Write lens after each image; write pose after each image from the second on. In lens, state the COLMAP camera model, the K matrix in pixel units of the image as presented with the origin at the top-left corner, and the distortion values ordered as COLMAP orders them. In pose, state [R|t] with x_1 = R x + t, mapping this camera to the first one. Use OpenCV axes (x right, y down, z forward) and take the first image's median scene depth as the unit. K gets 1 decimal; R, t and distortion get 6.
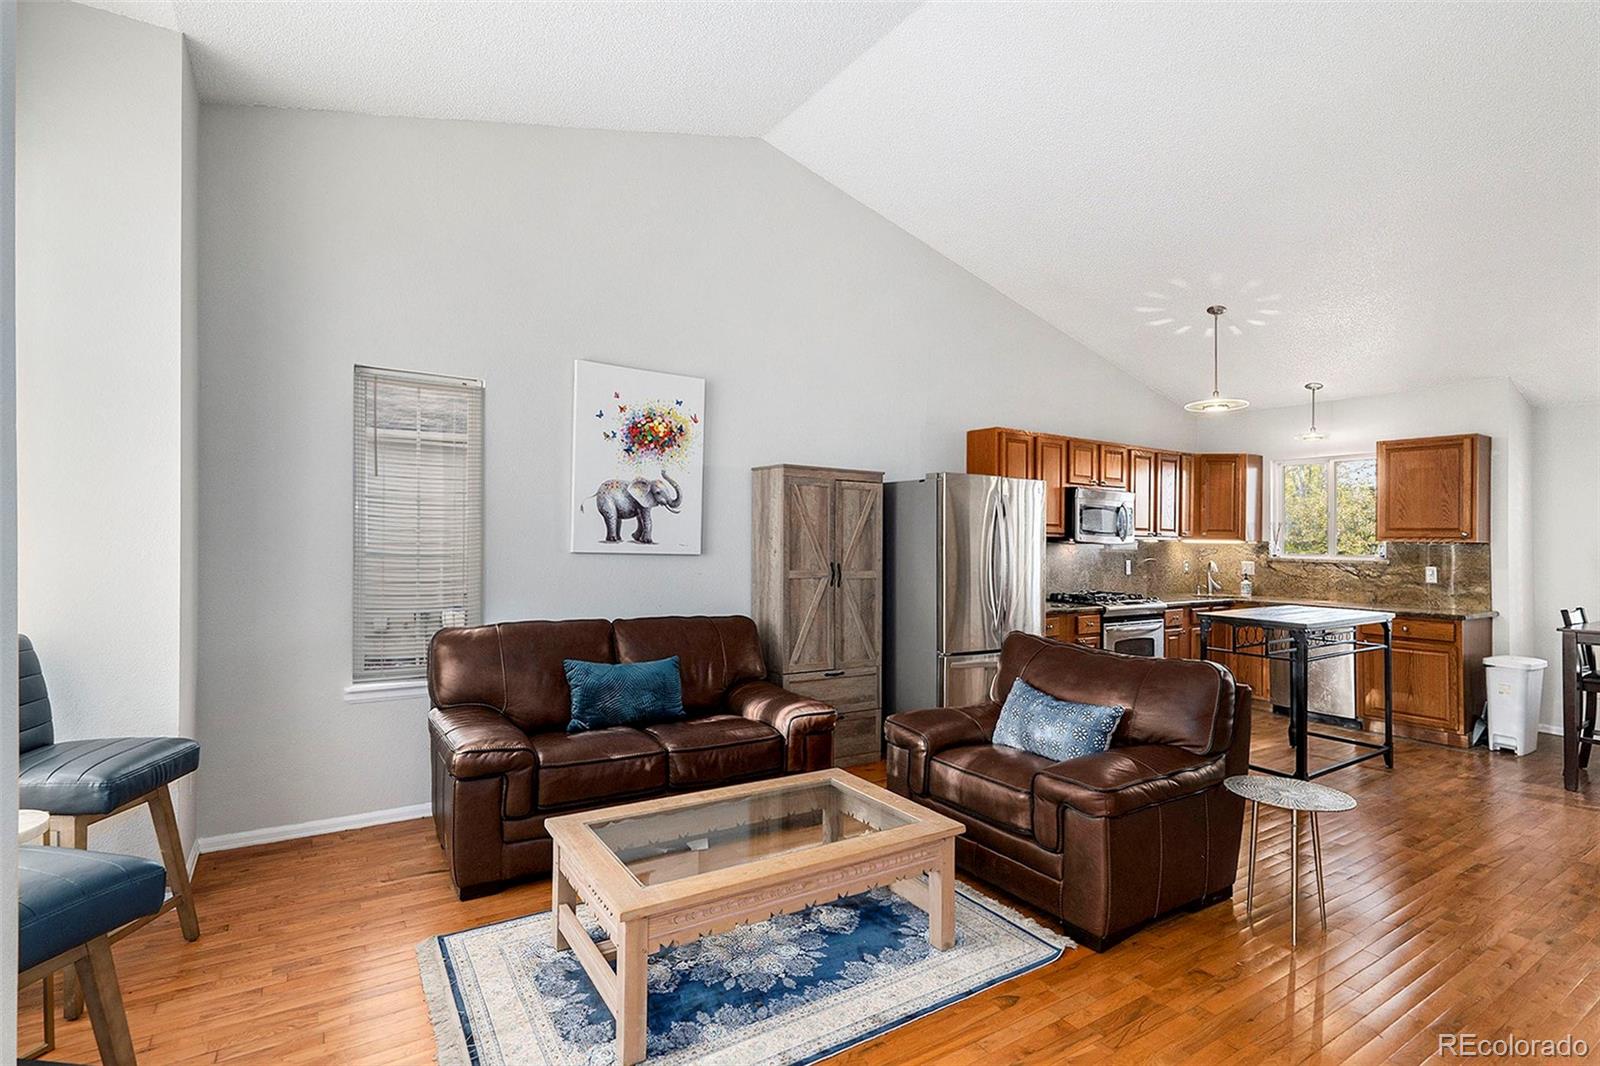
lens RADIAL K [[749.3, 0, 792.3], [0, 749.3, 536.6], [0, 0, 1]] dist [0.000485, -0.000640]
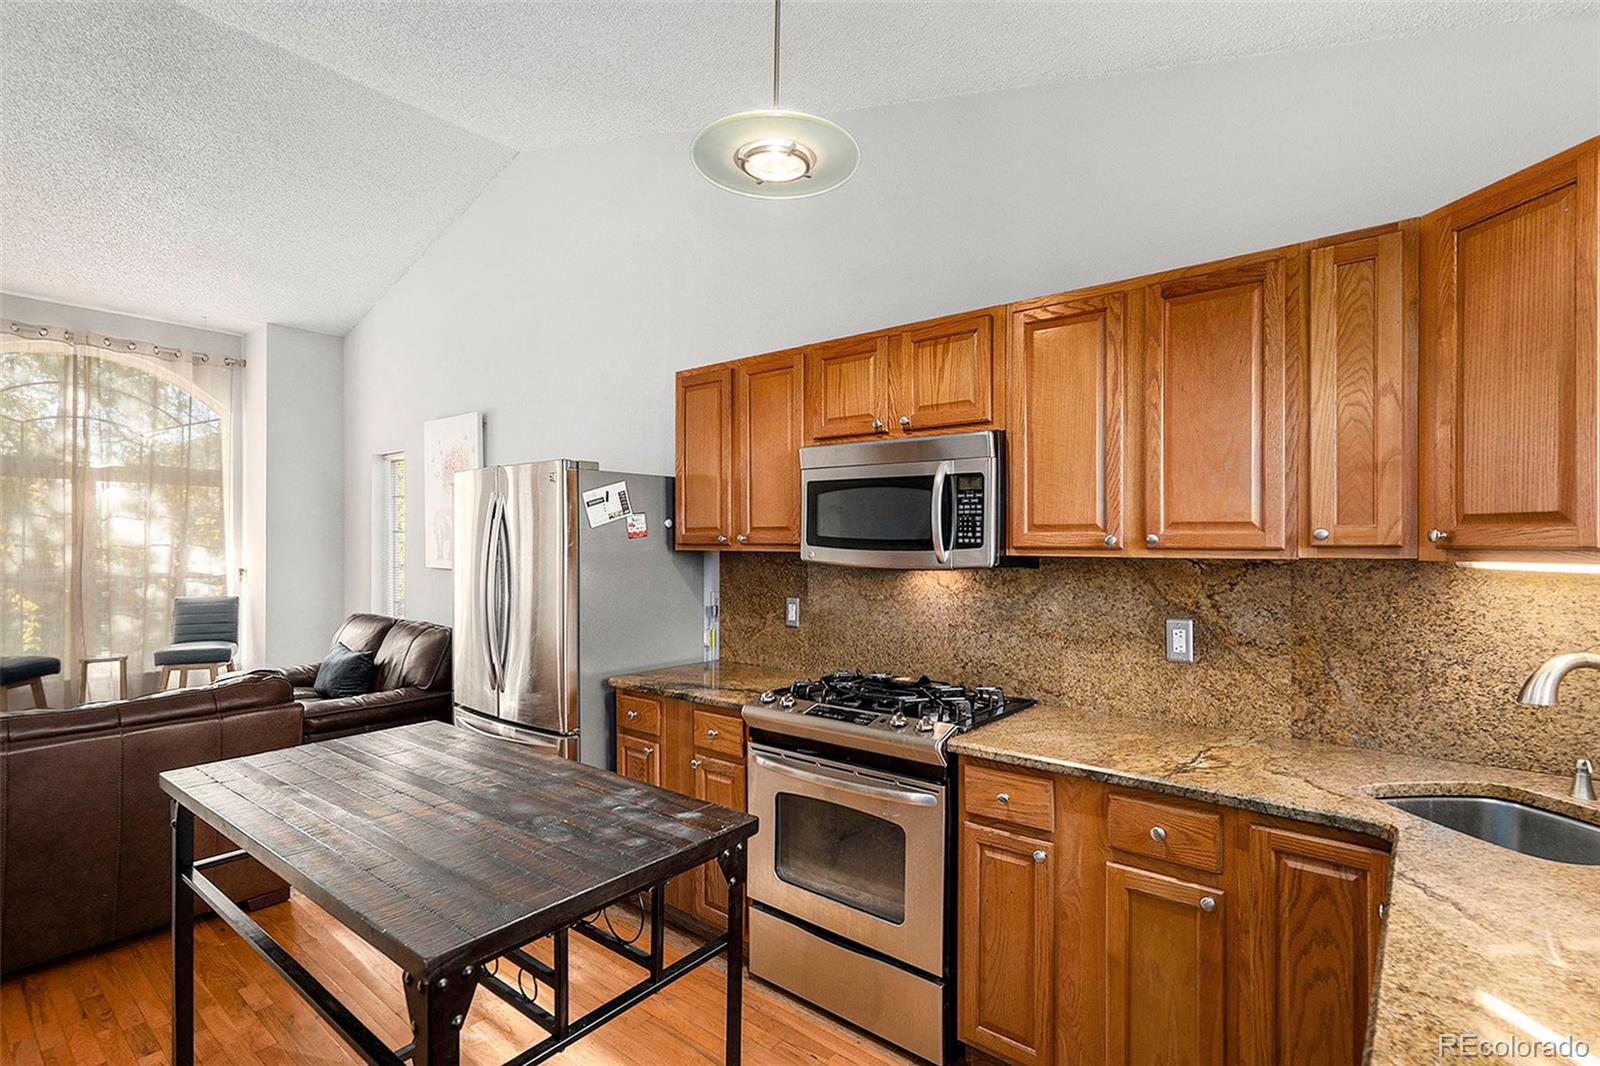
lens RADIAL K [[749.3, 0, 798.8], [0, 749.3, 538.7], [0, 0, 1]] dist [0.000485, -0.000640]
pose [[0.328807, -0.020916, -0.944165, 0.797019], [0.005550, 0.999780, -0.020215, 0.001803], [0.944381, 0.001406, 0.328851, 0.815069]]
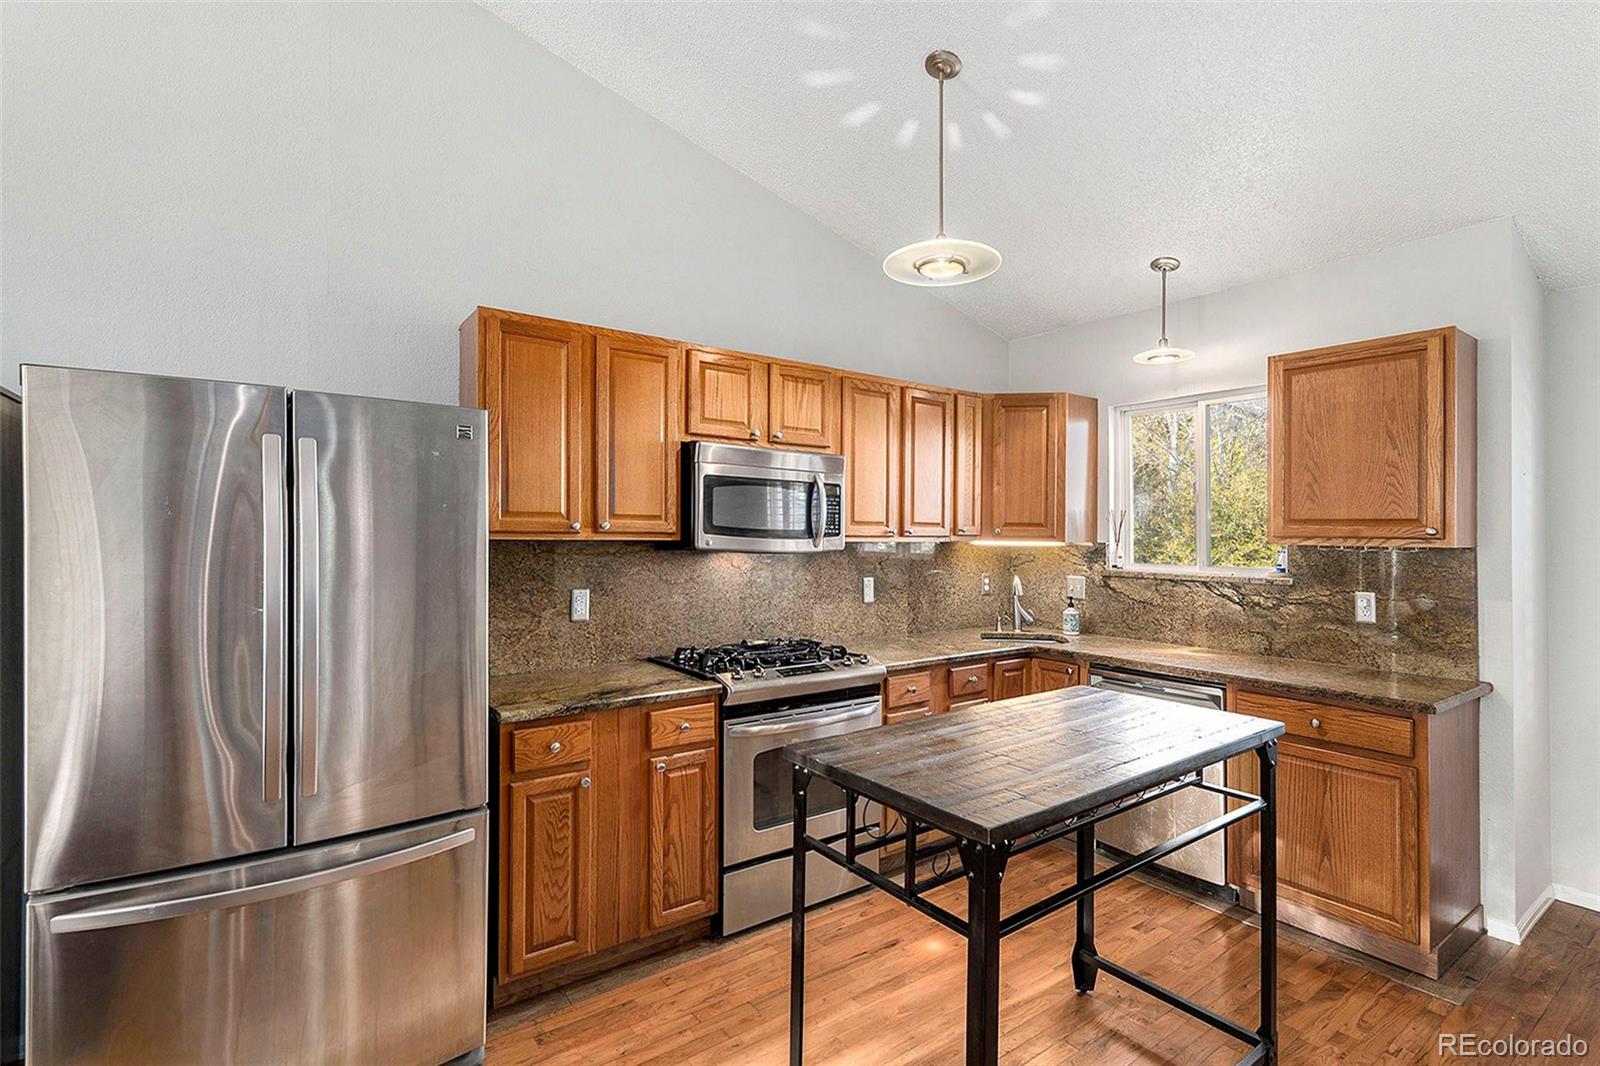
lens RADIAL K [[749.3, 0, 809.3], [0, 749.3, 535.7], [0, 0, 1]] dist [0.000485, -0.000640]
pose [[0.997403, -0.006995, 0.071676, 0.405337], [0.006501, 0.999954, 0.007117, -0.005297], [-0.071722, -0.006633, 0.997403, 0.479551]]
